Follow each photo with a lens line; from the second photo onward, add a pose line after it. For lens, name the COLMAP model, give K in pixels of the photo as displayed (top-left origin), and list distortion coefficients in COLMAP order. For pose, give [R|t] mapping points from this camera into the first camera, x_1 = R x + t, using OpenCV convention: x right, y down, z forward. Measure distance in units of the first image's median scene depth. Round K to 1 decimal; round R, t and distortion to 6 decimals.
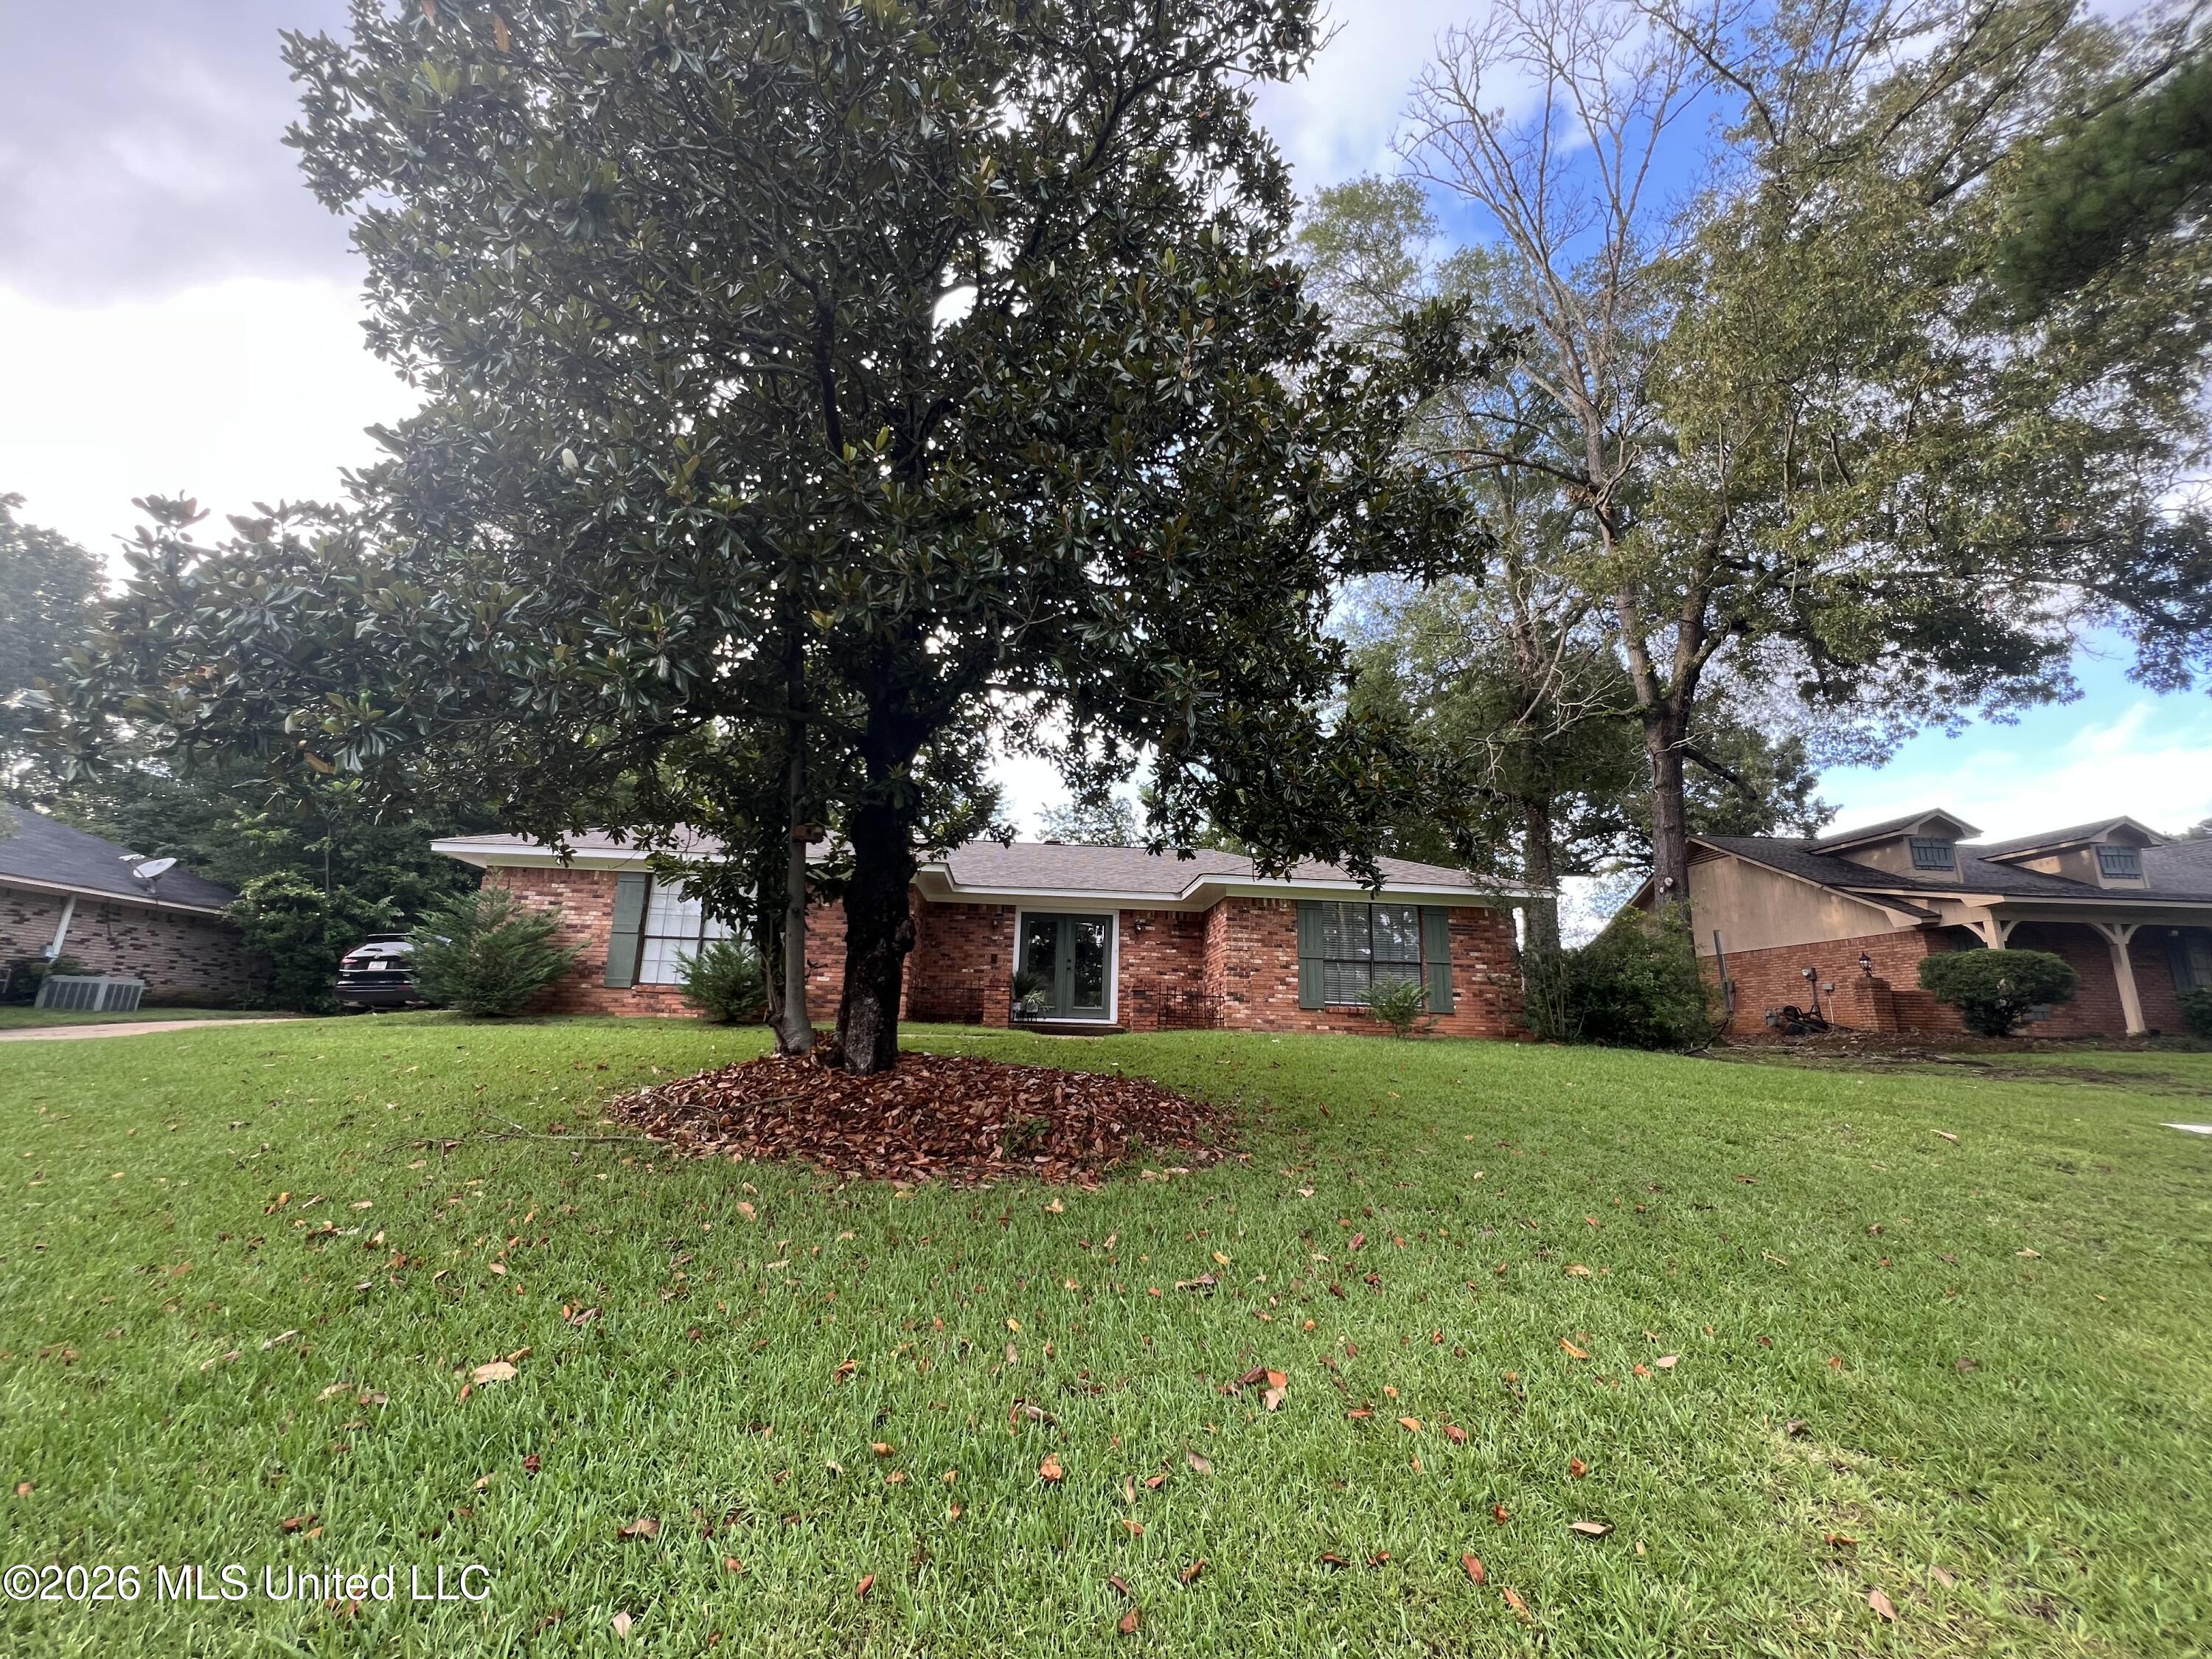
lens RADIAL K [[880.5, 0, 1106.0], [0, 880.5, 829.5], [0, 0, 1]] dist [-0.002888, 0.000223]
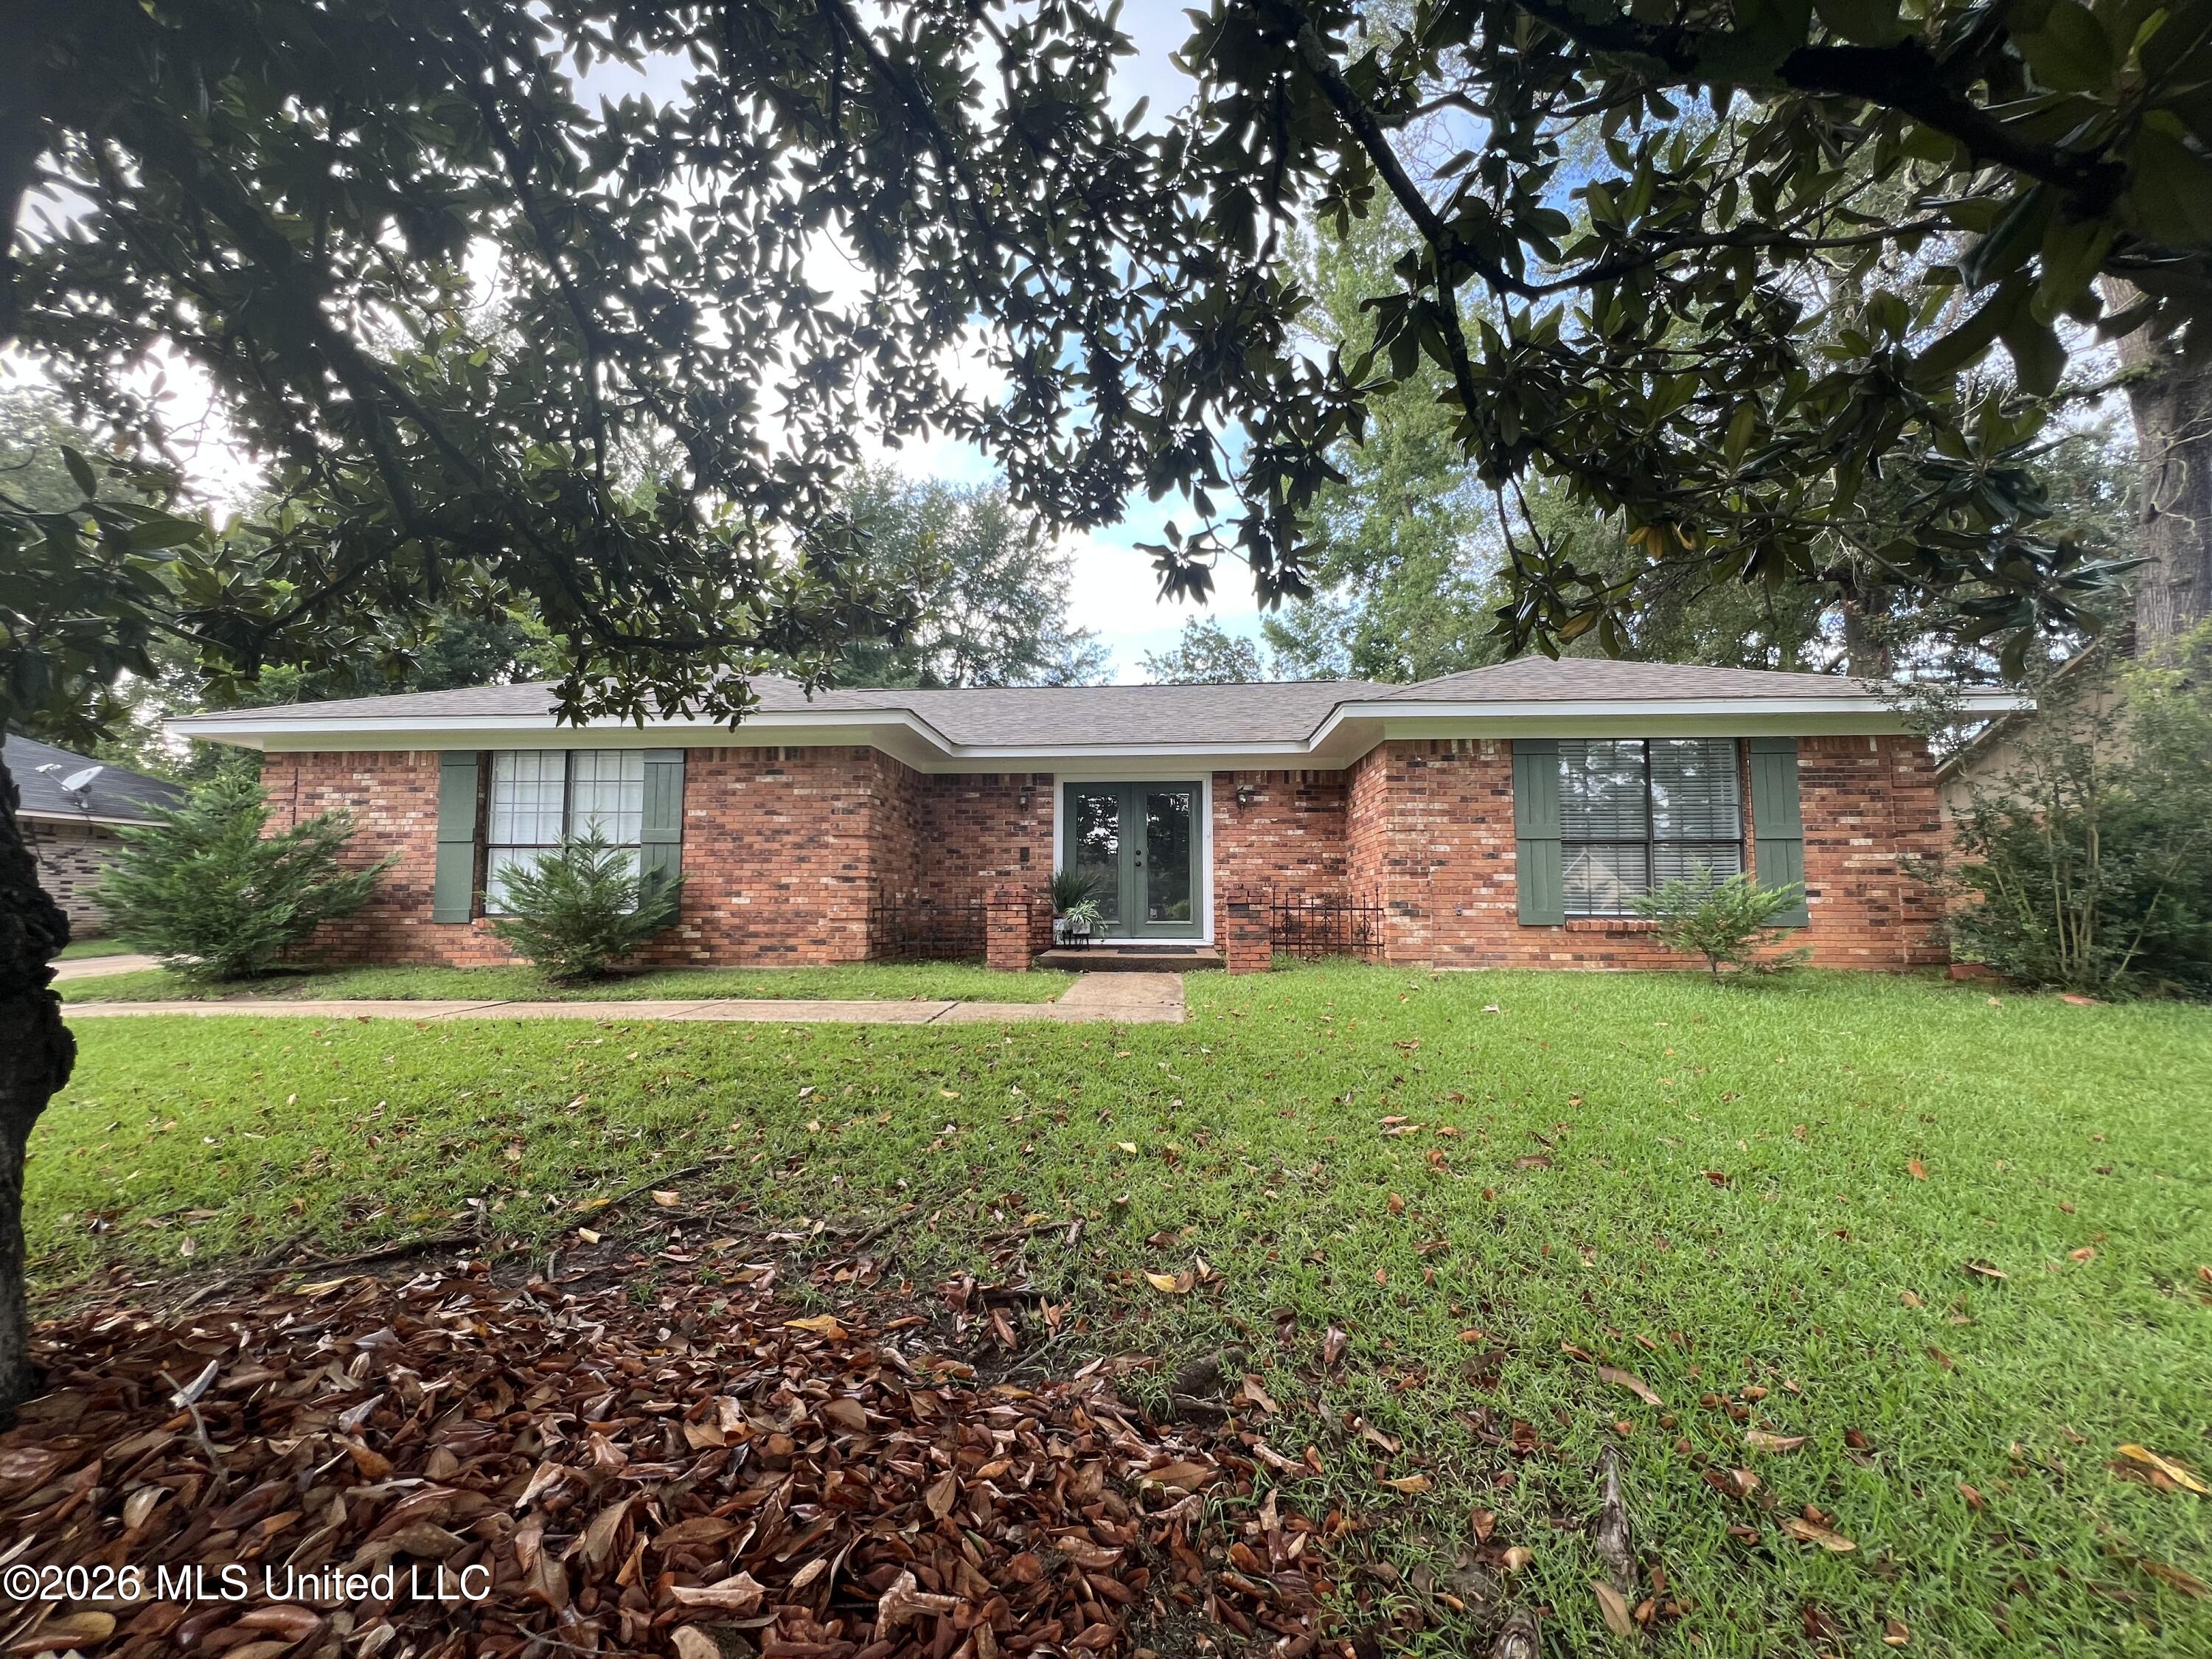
lens RADIAL K [[880.5, 0, 1106.0], [0, 880.5, 829.5], [0, 0, 1]] dist [-0.002888, 0.000223]
pose [[0.986618, -0.038144, -0.158521, 0.043814], [0.061426, 0.987571, 0.144673, 0.038467], [0.151033, -0.152474, 0.976699, 0.389519]]
